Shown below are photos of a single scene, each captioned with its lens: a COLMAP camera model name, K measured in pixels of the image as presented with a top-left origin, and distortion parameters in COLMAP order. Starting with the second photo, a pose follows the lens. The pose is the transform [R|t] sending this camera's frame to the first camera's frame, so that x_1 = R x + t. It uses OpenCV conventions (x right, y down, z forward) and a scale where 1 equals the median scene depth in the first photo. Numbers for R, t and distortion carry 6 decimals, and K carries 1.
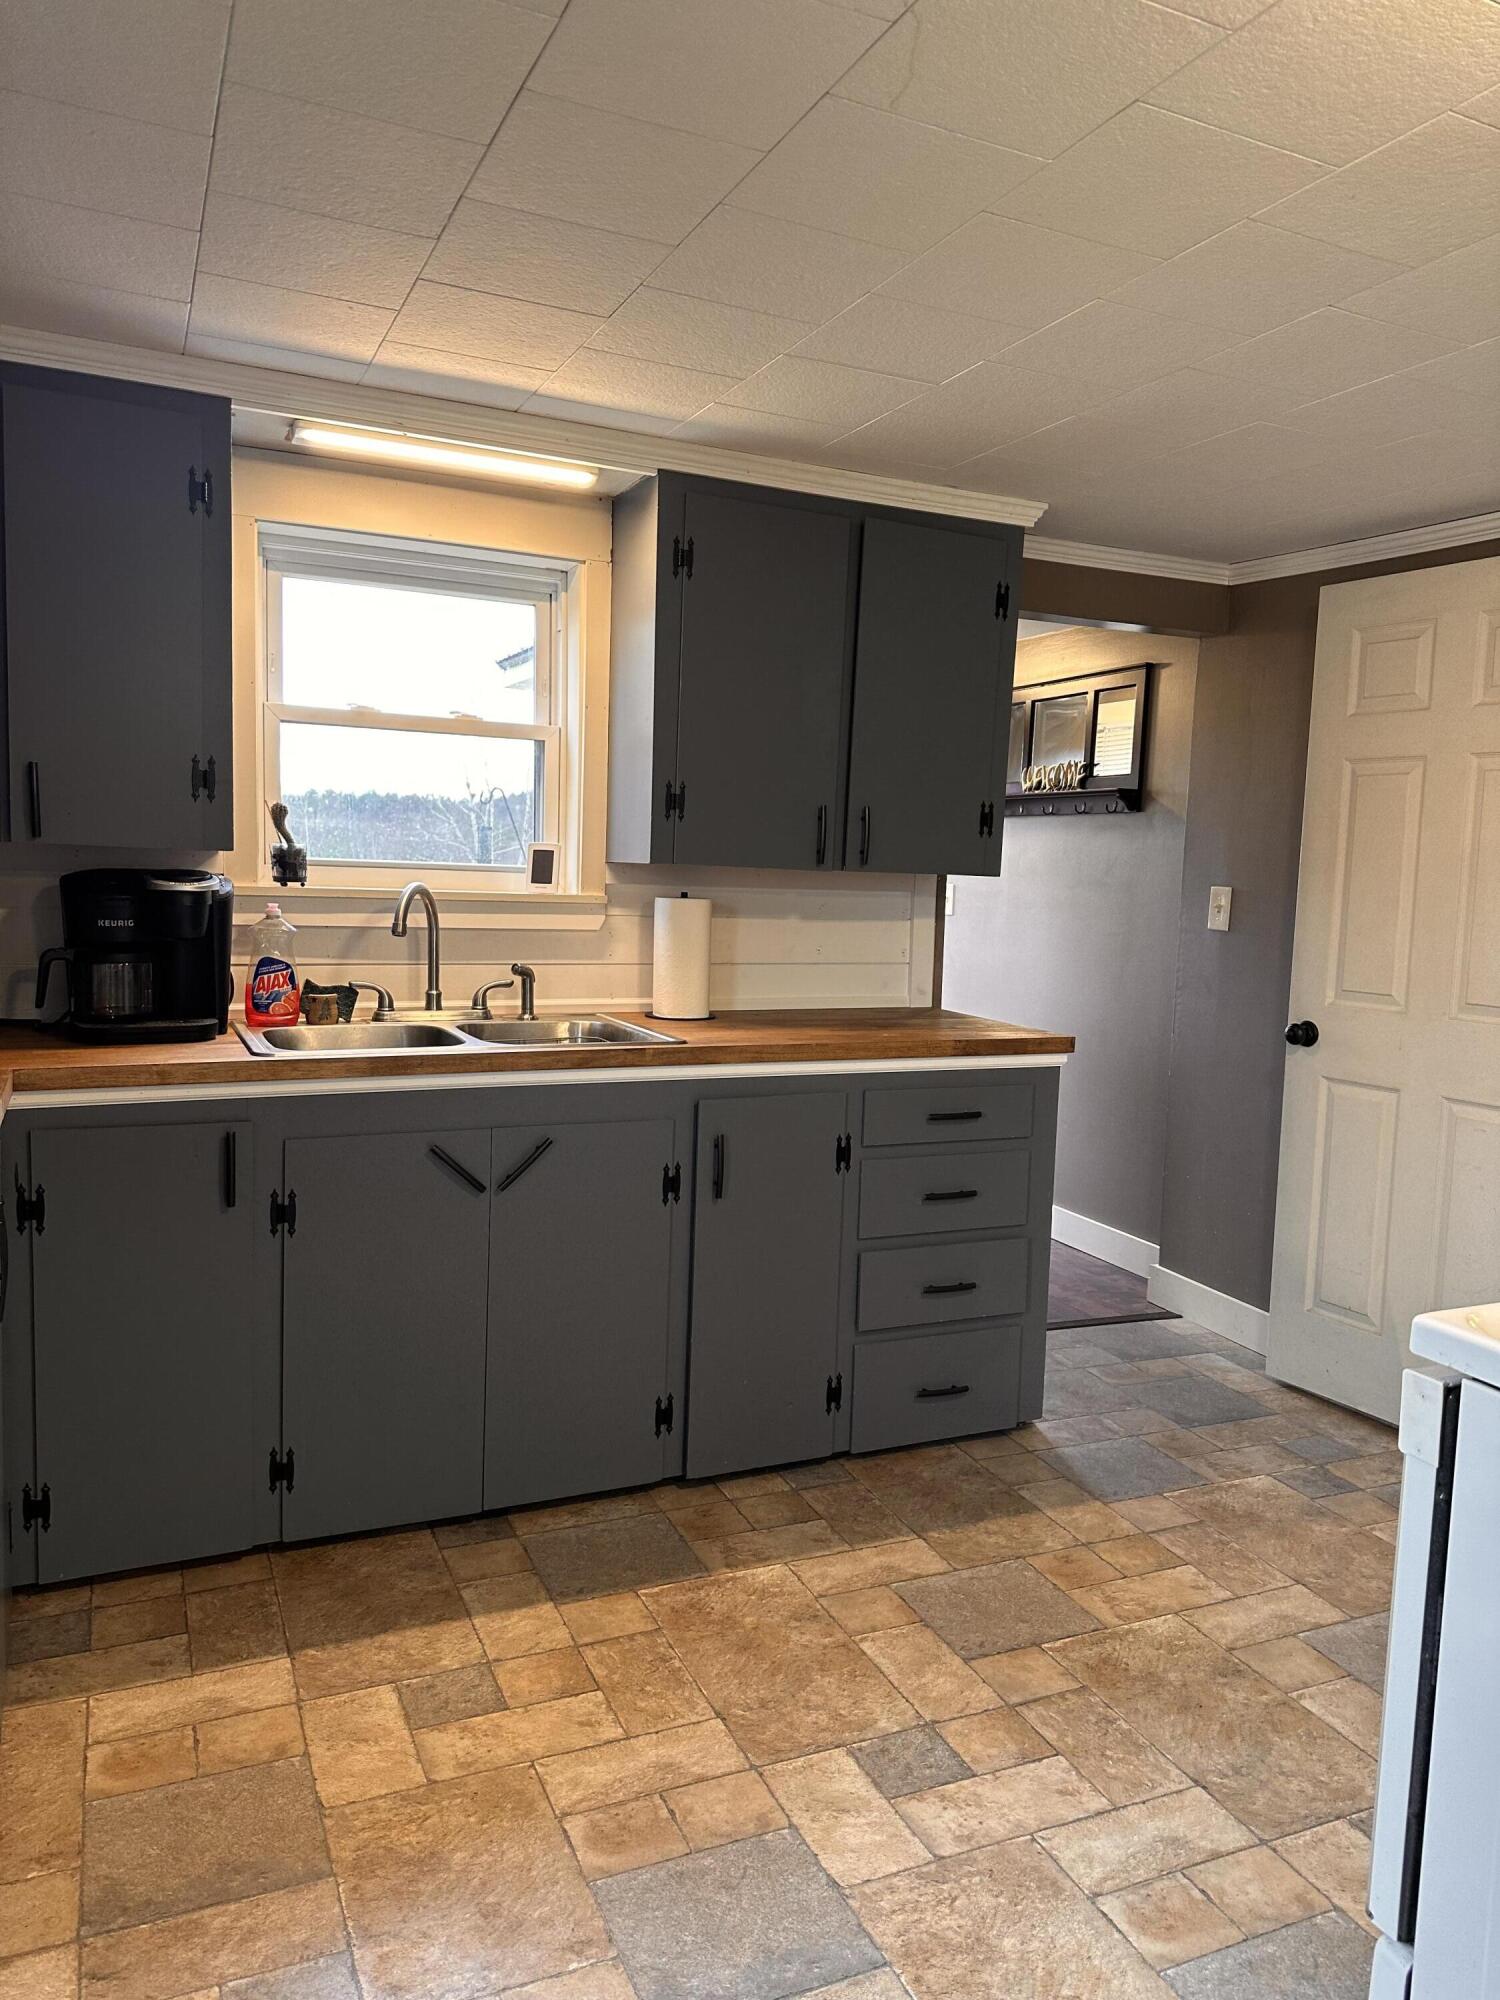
lens RADIAL K [[1403.5, 0, 758.1], [0, 1403.5, 1008.8], [0, 0, 1]] dist [0.066319, -0.081584]
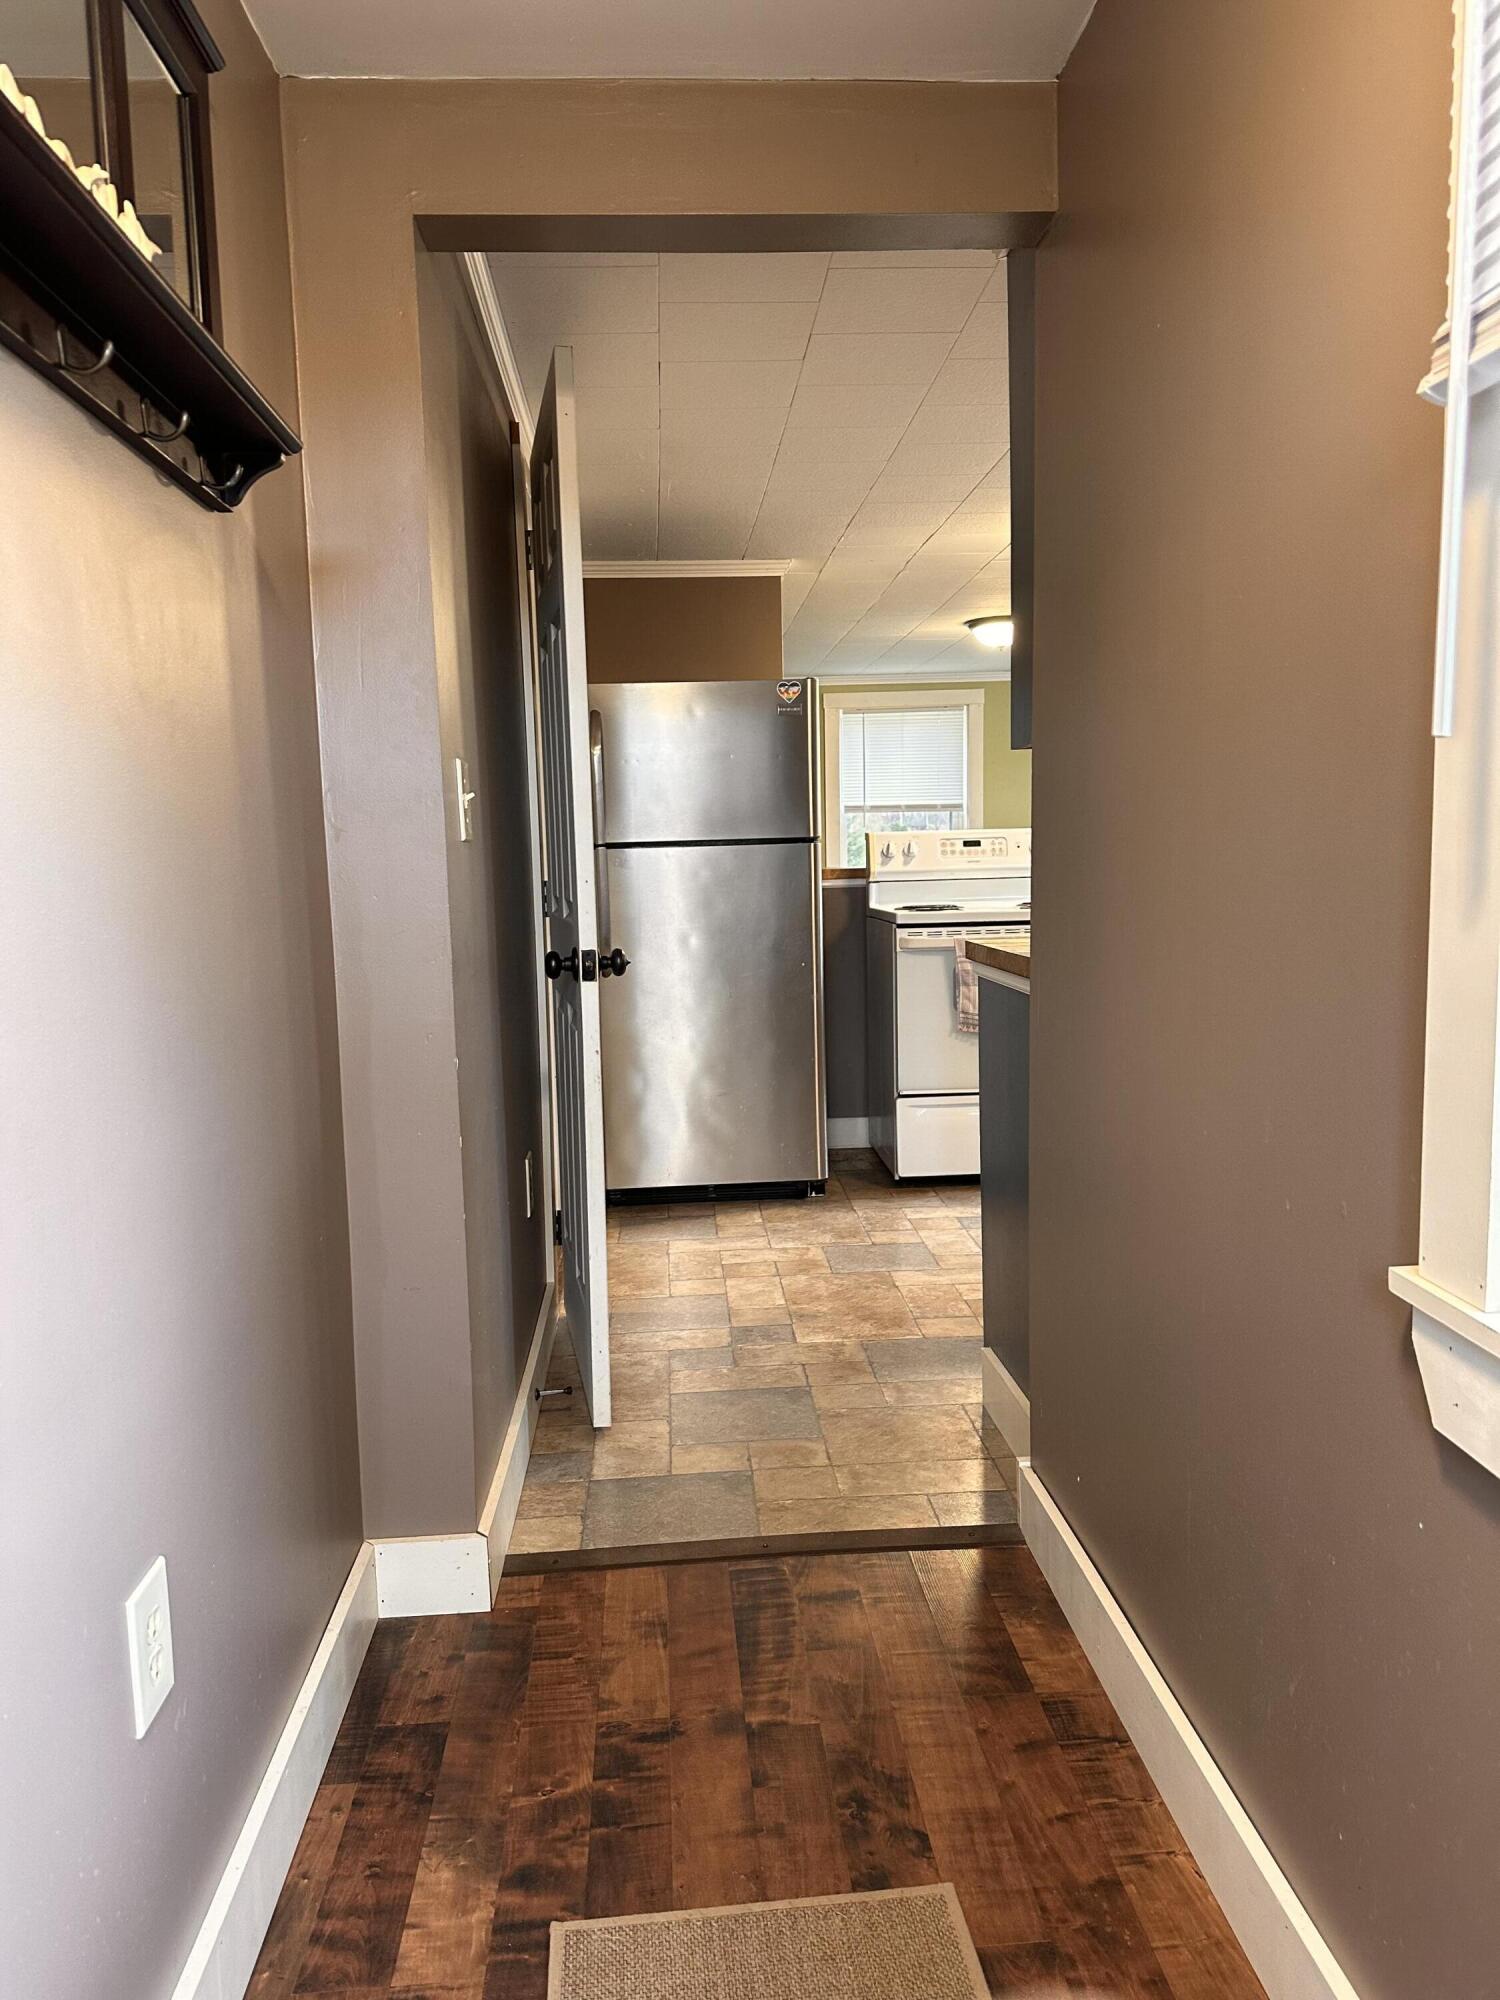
lens RADIAL K [[1403.5, 0, 752.7], [0, 1403.5, 988.4], [0, 0, 1]] dist [0.066319, -0.081584]
pose [[-0.937860, -0.045045, 0.344079, 0.048418], [0.028222, 0.978354, 0.205006, -0.151024], [-0.345866, 0.201978, -0.916287, 2.056742]]
